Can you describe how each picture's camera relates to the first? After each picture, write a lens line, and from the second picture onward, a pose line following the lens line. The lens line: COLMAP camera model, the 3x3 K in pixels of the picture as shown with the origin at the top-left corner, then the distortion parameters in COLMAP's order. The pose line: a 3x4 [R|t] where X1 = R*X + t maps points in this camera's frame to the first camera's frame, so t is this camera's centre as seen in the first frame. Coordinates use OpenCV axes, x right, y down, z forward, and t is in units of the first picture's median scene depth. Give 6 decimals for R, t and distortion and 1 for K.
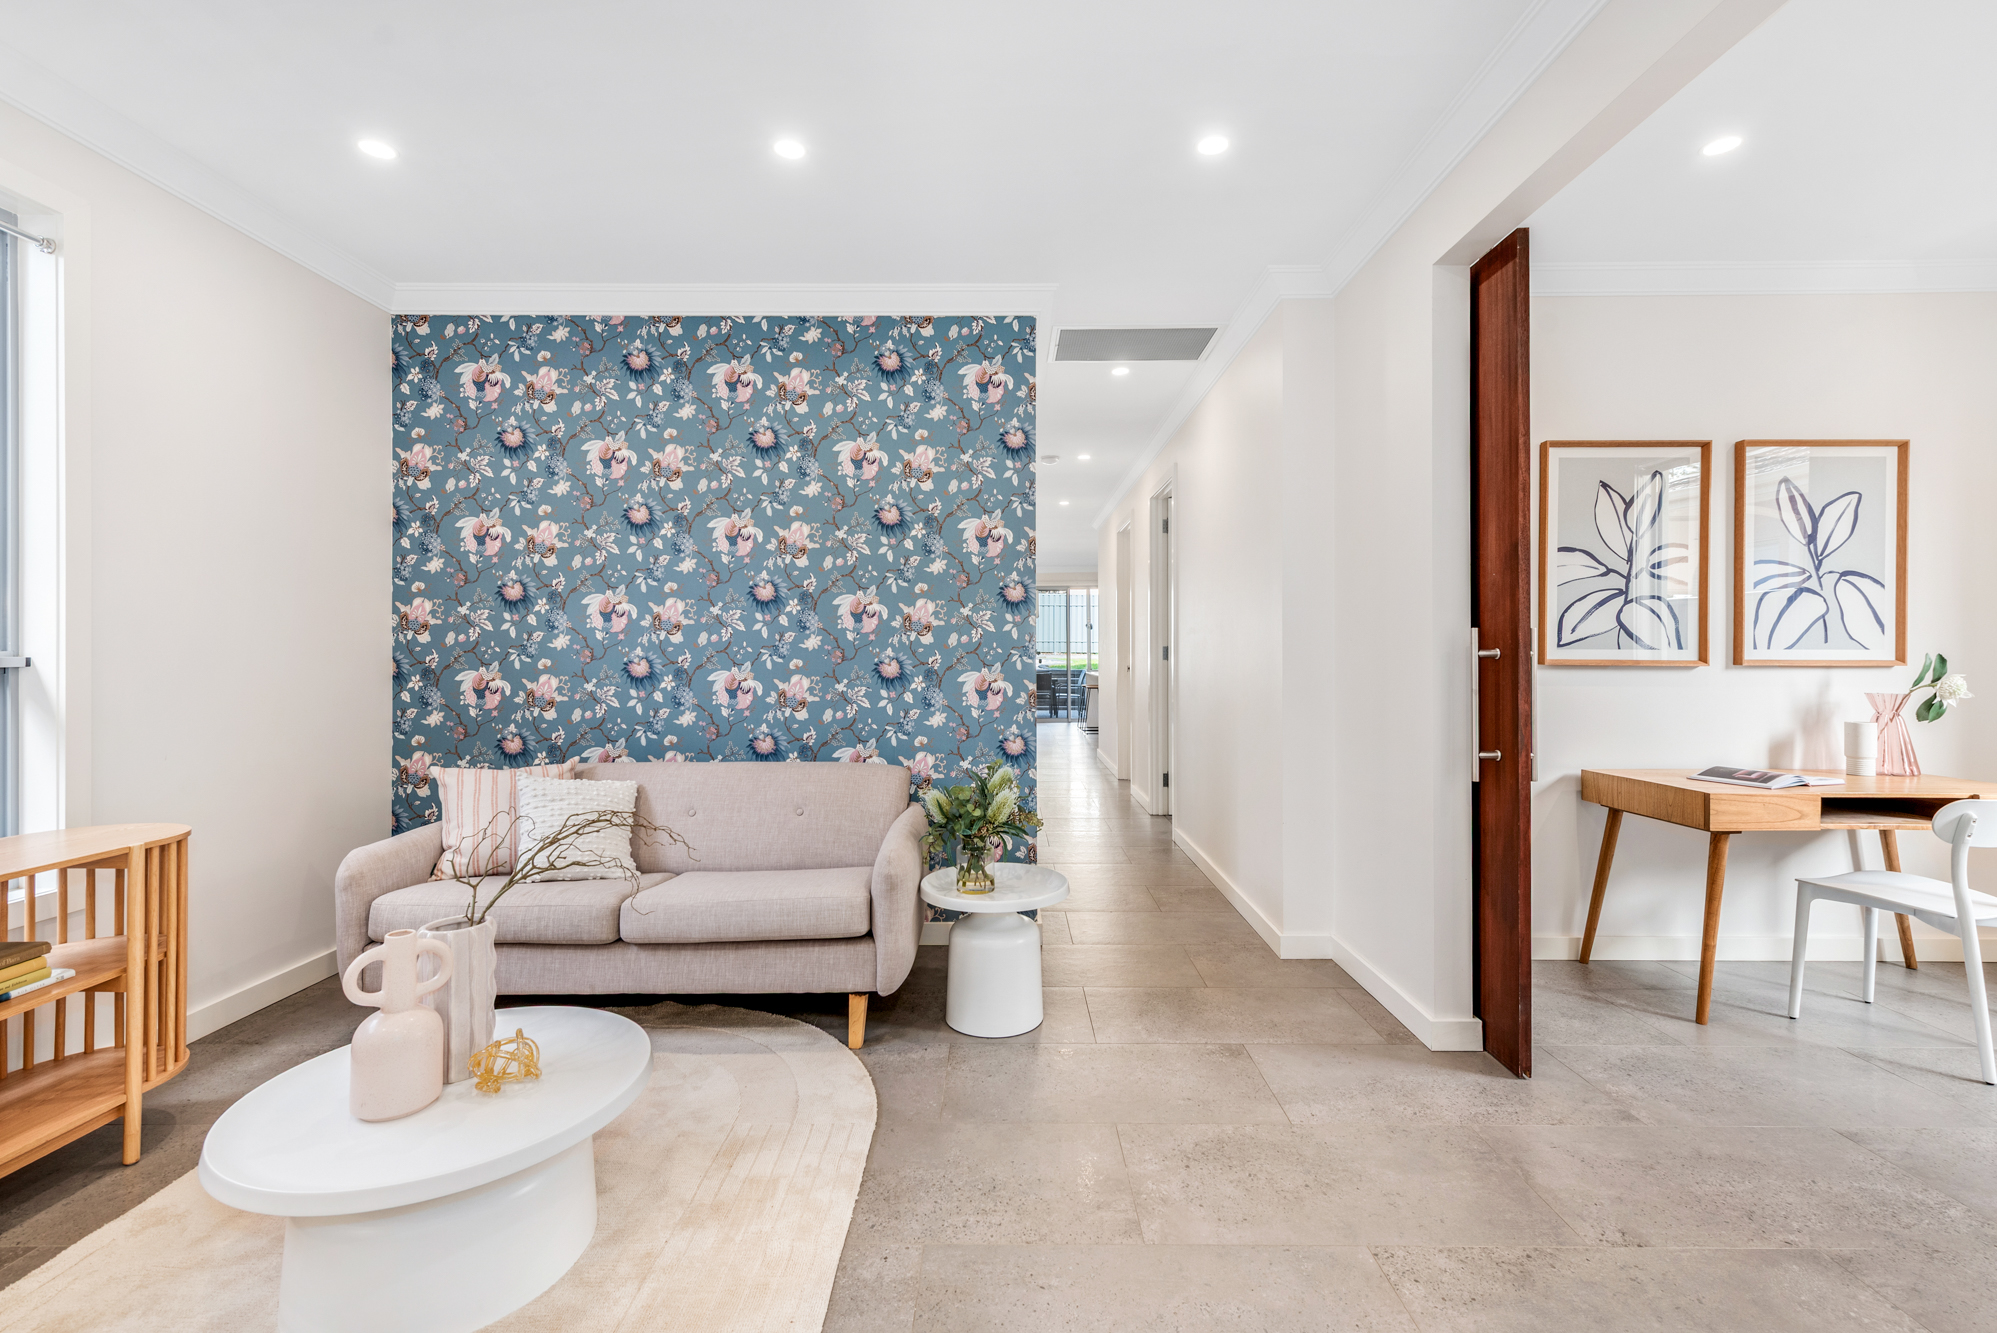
lens RADIAL K [[795.6, 0, 1006.9], [0, 795.6, 655.7], [0, 0, 1]] dist [0.012781, -0.000241]
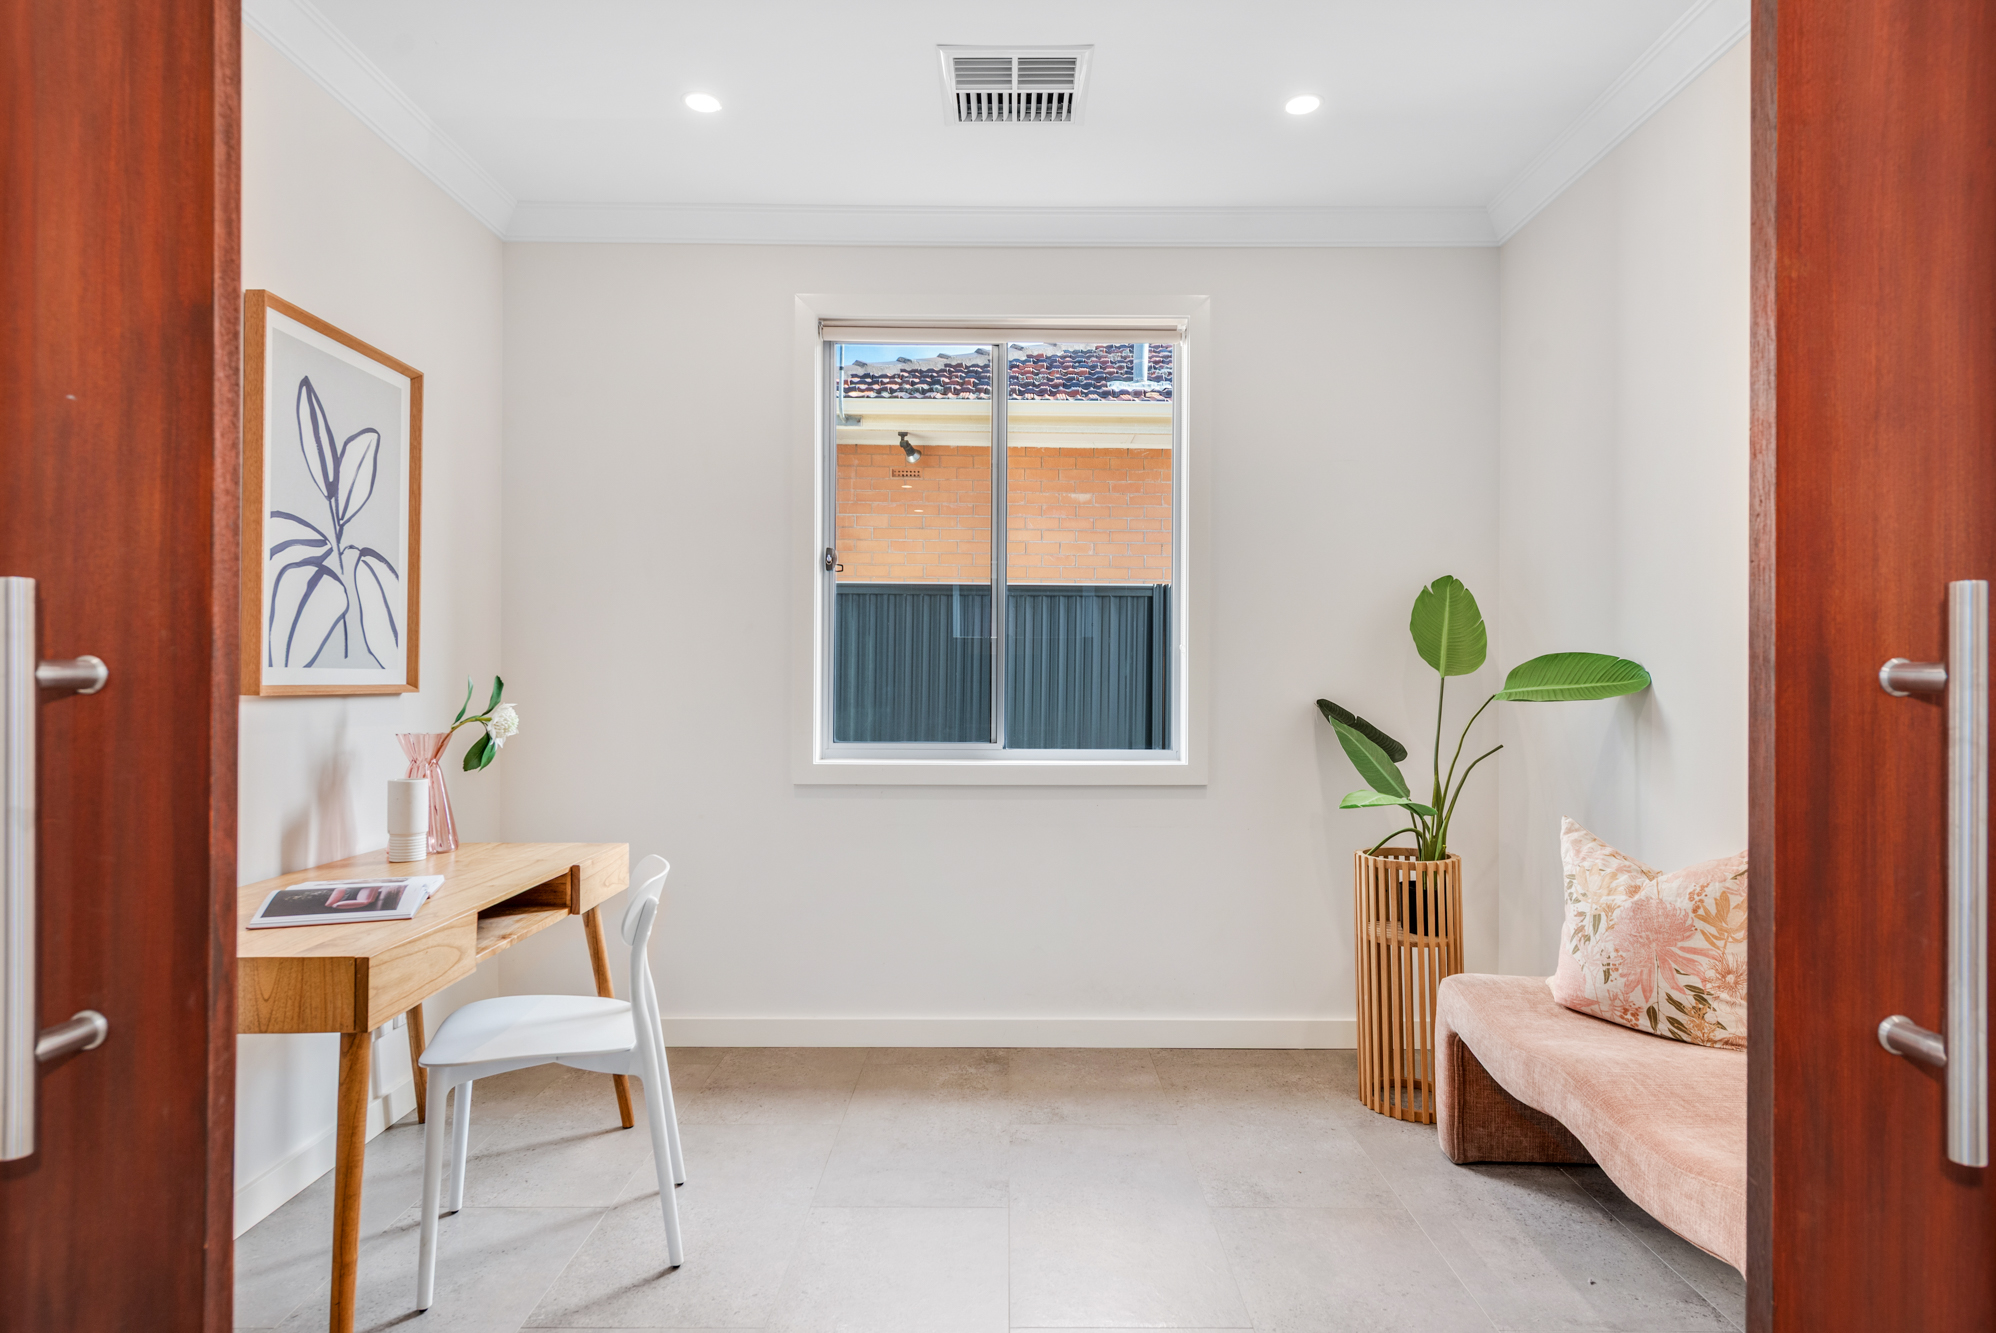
lens RADIAL K [[1082.4, 0, 1010.7], [0, 1082.4, 667.7], [0, 0, 1]] dist [-0.003381, 0.000488]
pose [[-0.018928, 0.008448, 0.999785, 0.162413], [0.000493, 0.999964, -0.008440, -0.000782], [-0.999821, 0.000333, -0.018932, 0.501319]]
